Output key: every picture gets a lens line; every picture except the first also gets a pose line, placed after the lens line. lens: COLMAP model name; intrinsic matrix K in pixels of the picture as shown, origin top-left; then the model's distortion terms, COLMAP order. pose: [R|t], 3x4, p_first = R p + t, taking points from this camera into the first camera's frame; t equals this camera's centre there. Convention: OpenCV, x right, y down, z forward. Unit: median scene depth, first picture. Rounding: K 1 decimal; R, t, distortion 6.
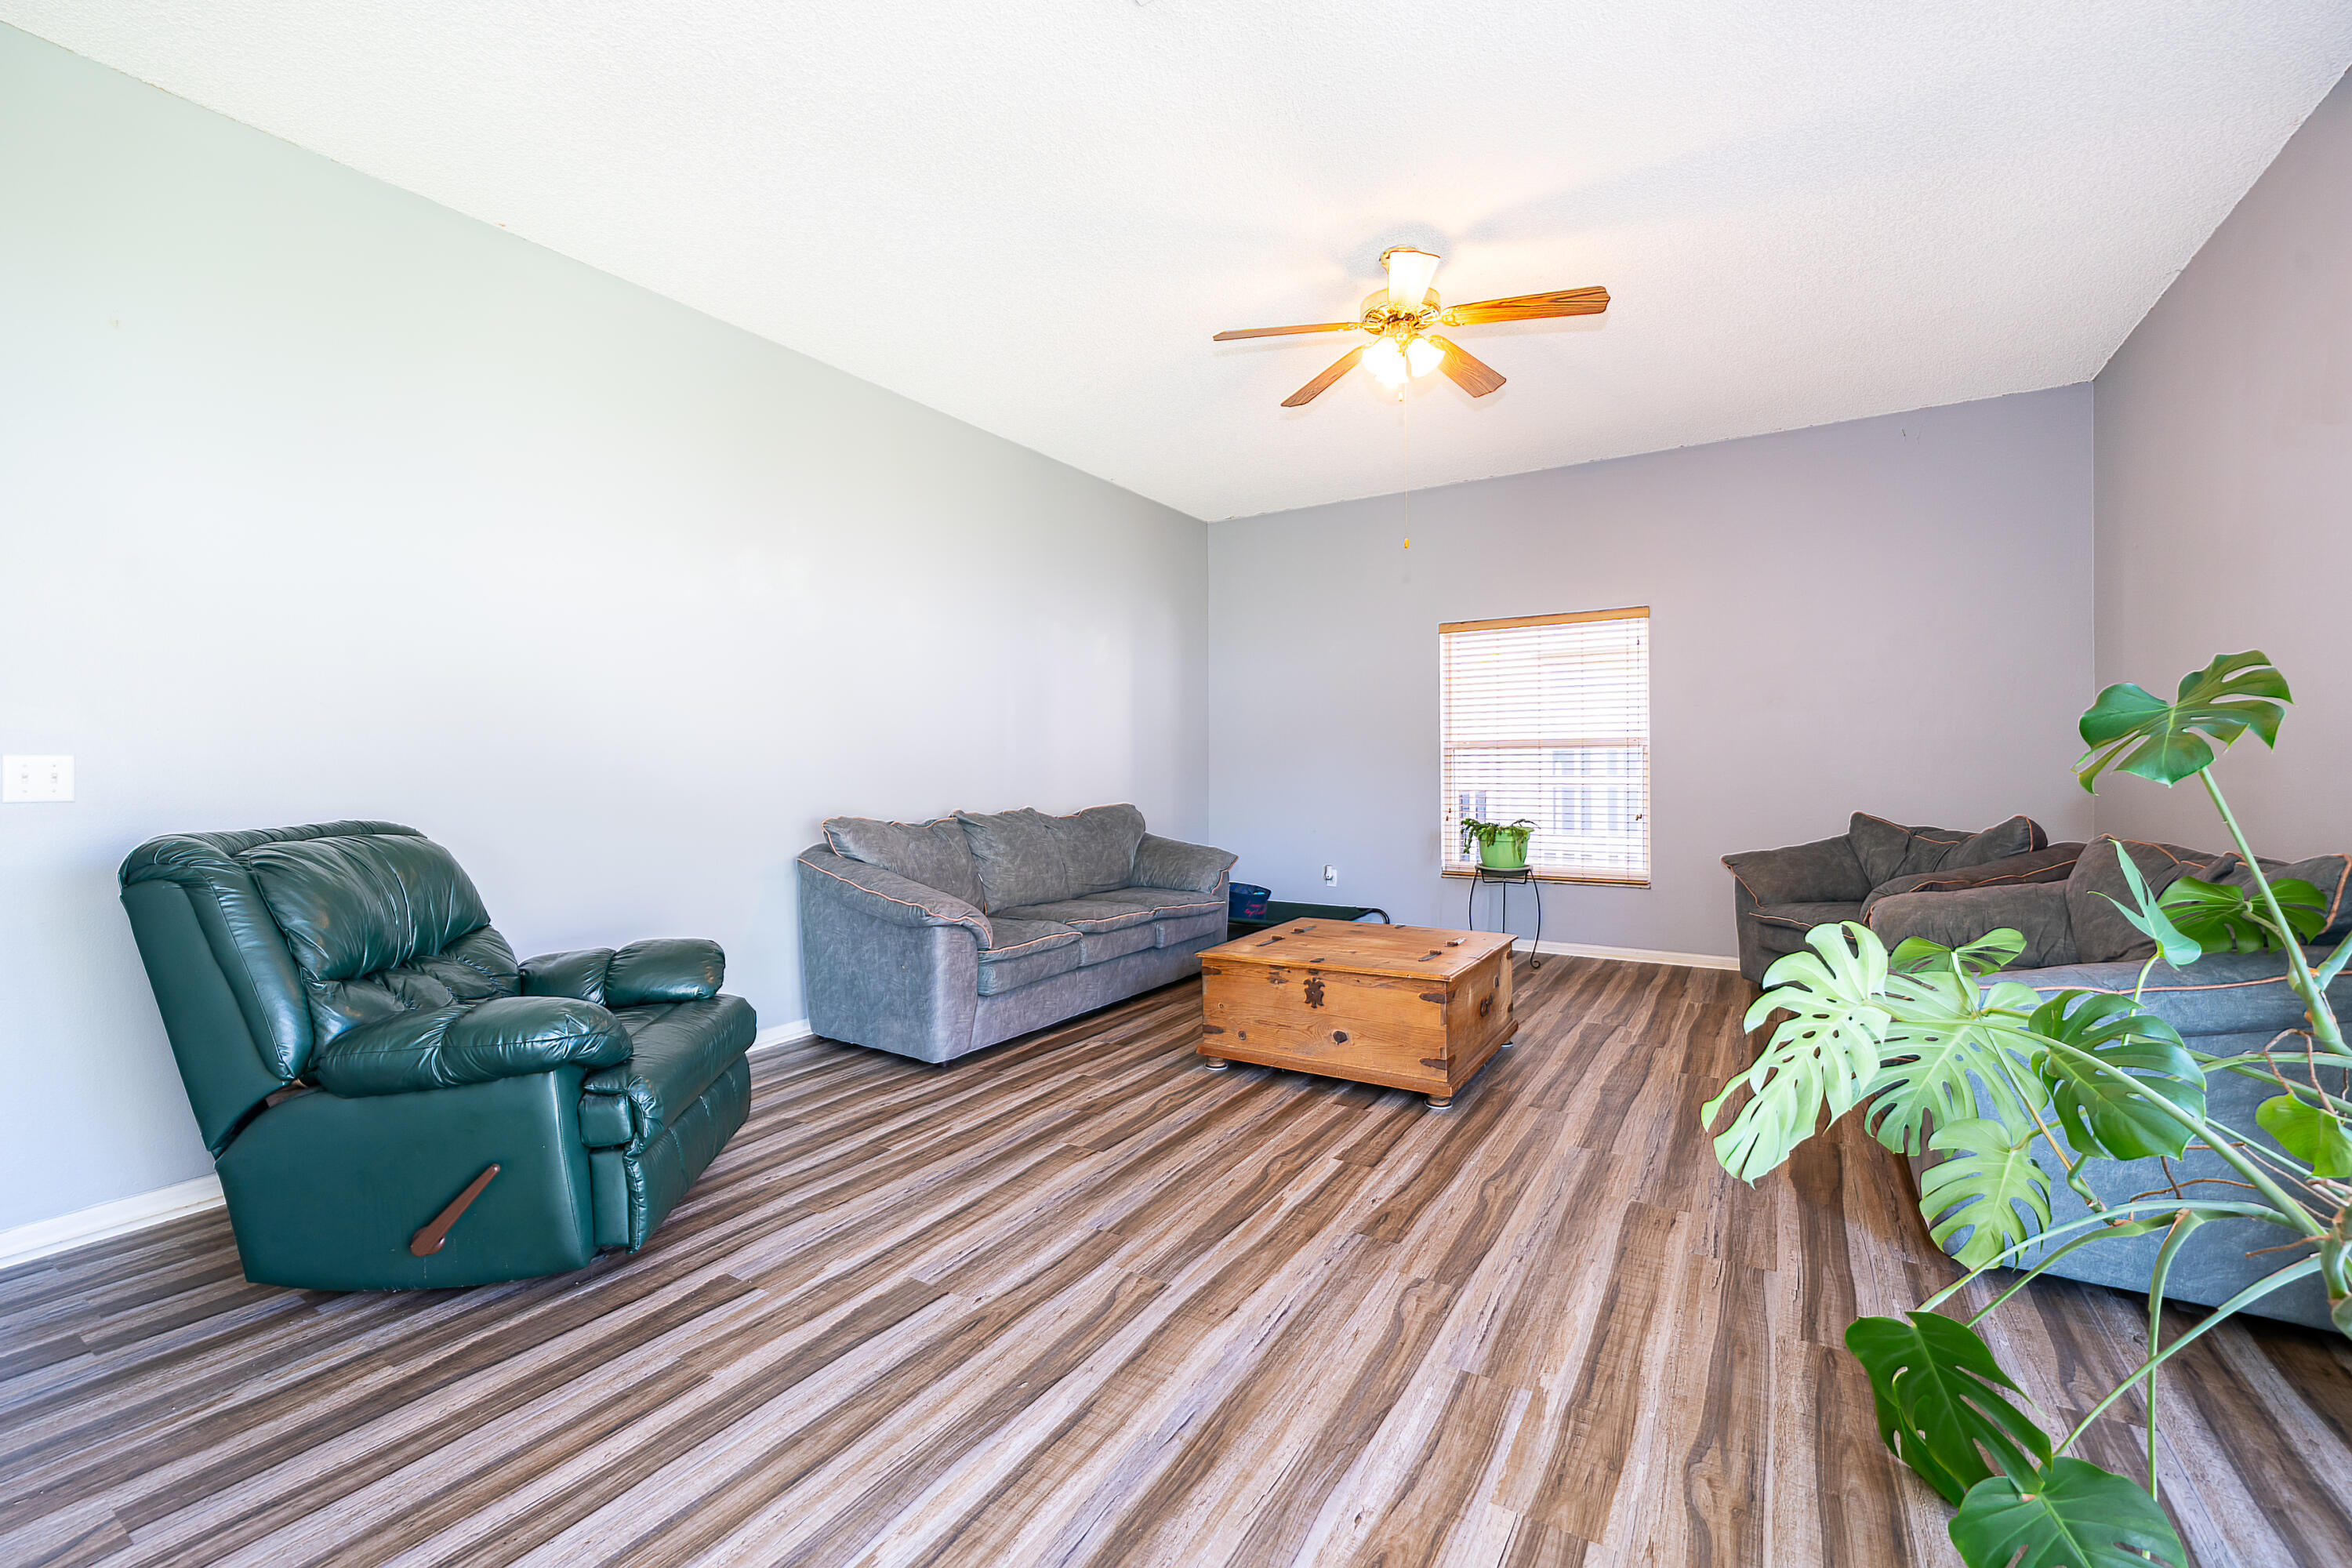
lens RADIAL K [[943.7, 0, 1179.9], [0, 943.7, 768.1], [0, 0, 1]] dist [0.000893, -0.000111]
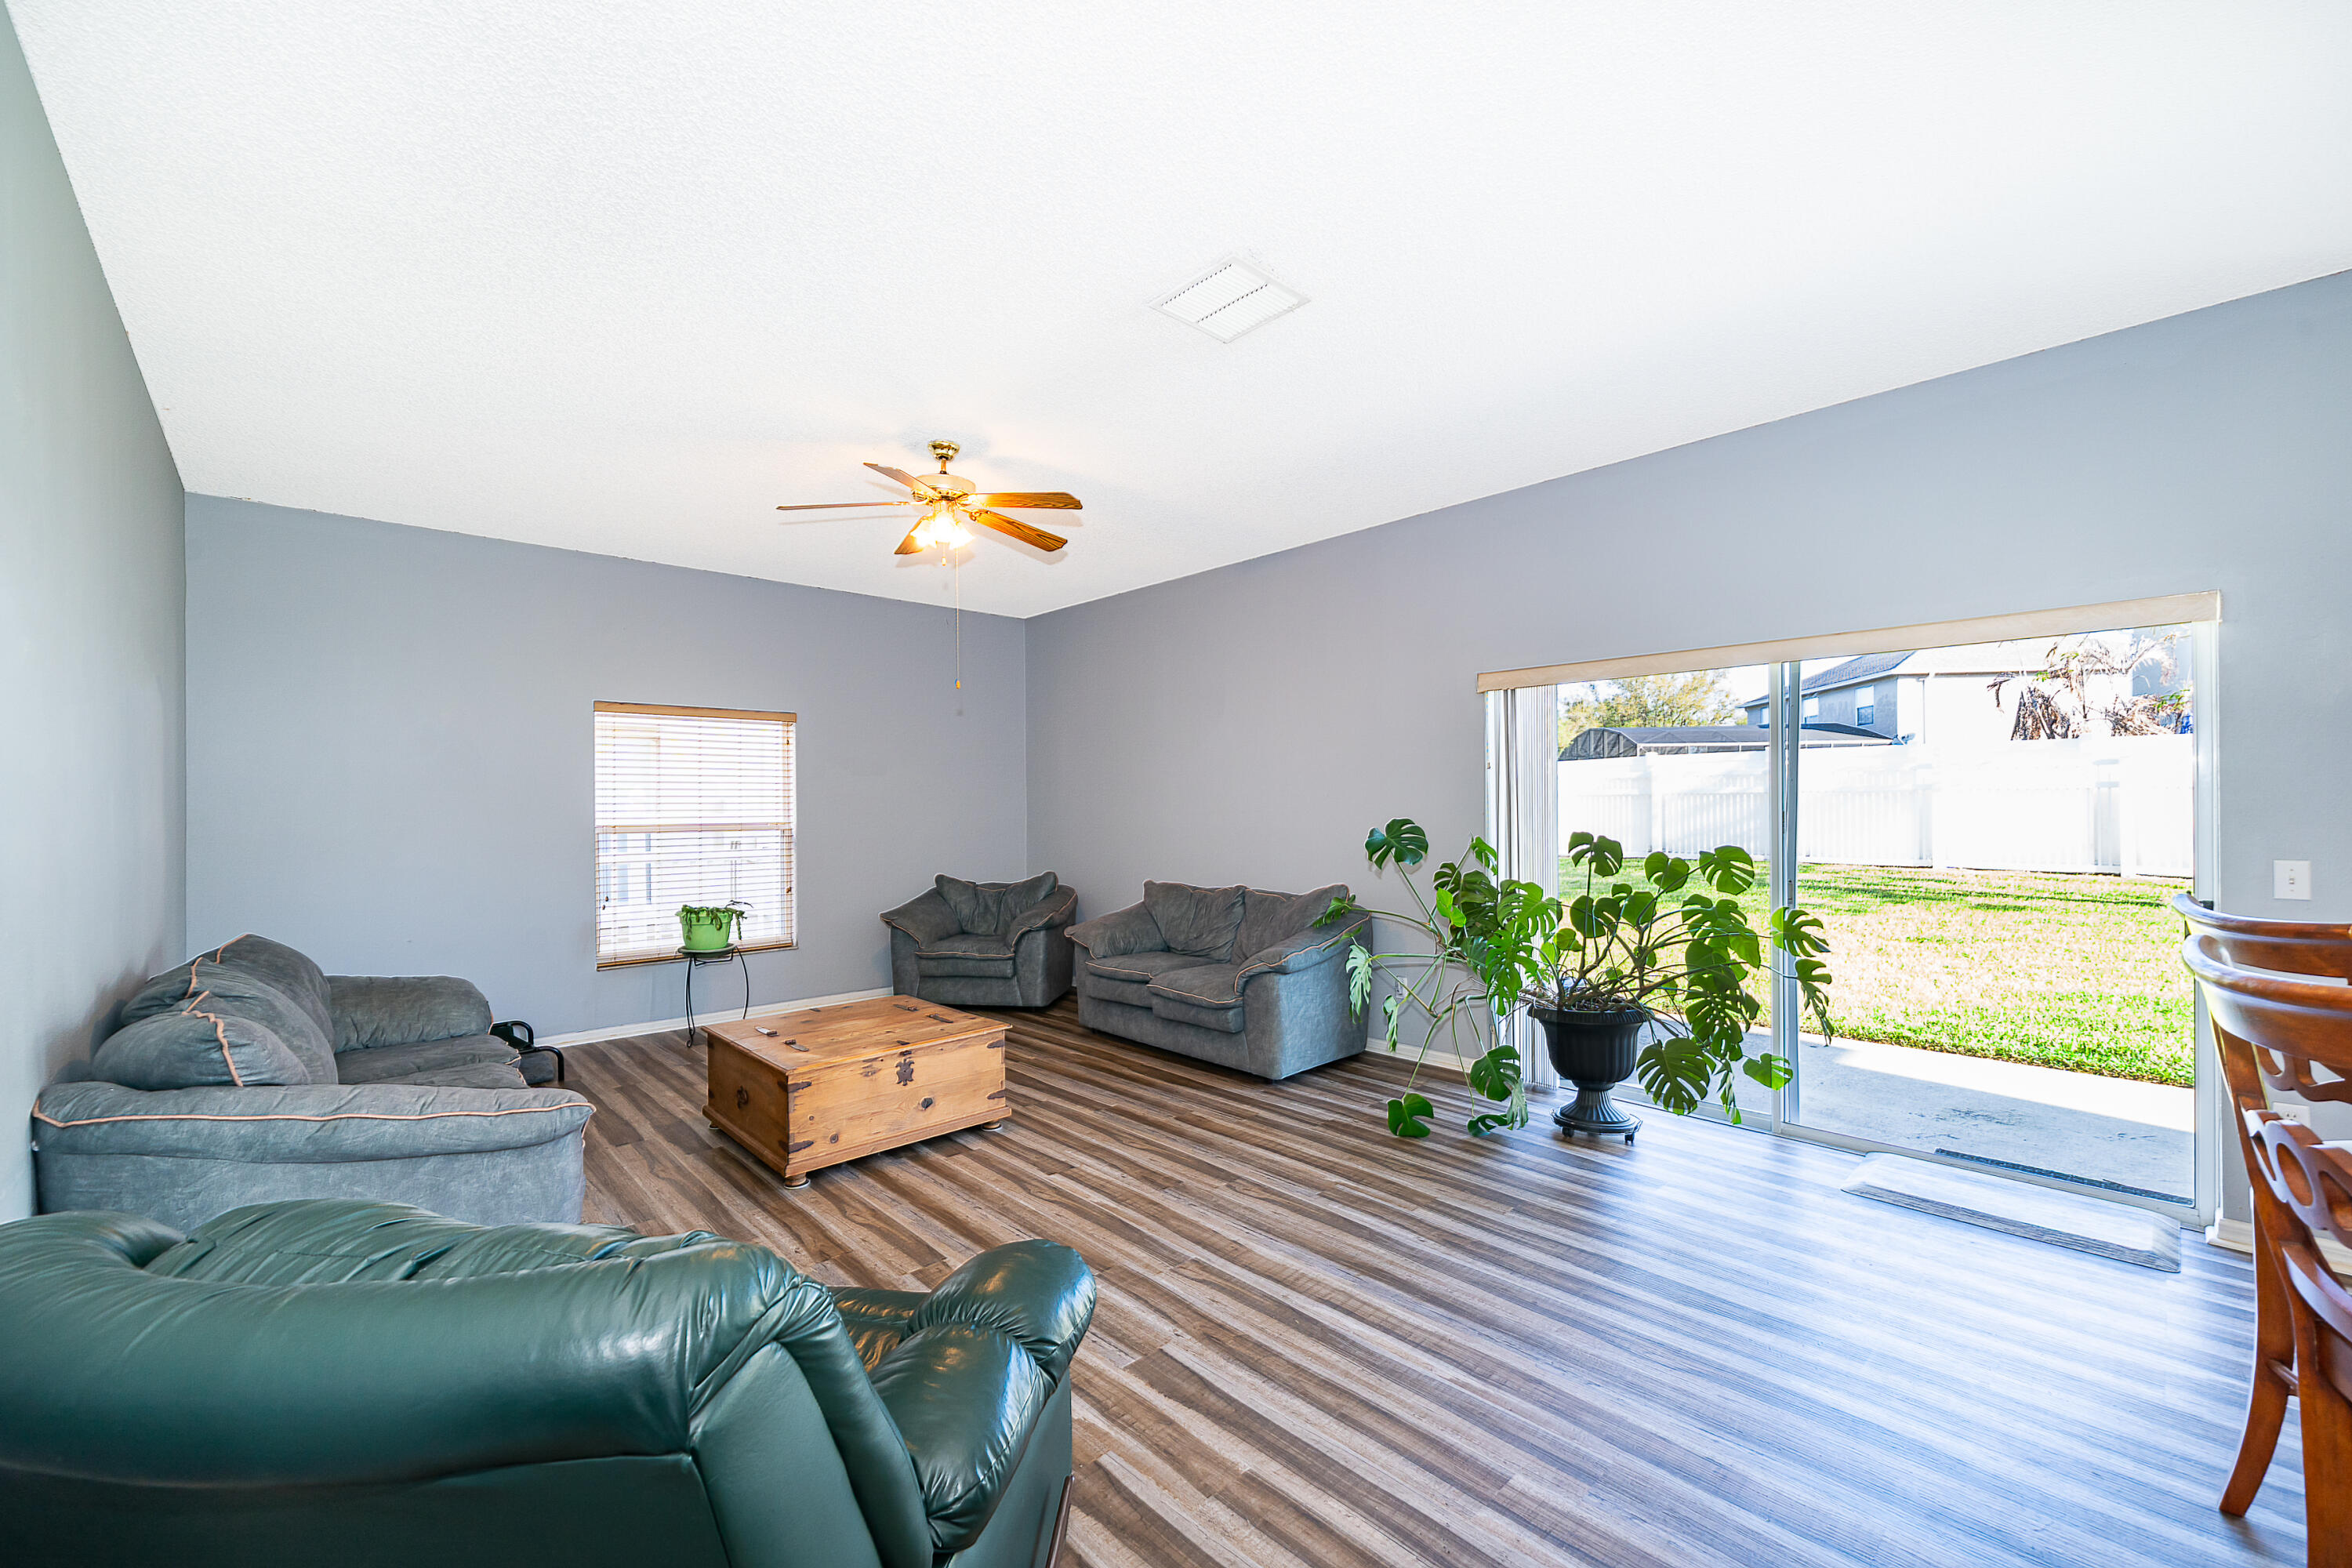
lens RADIAL K [[943.7, 0, 1118.2], [0, 943.7, 783.2], [0, 0, 1]] dist [0.000893, -0.000111]
pose [[0.285482, 0.033844, 0.957786, -1.141802], [0.004766, 0.999314, -0.036732, -0.077229], [-0.958372, 0.015051, 0.285124, 0.583113]]
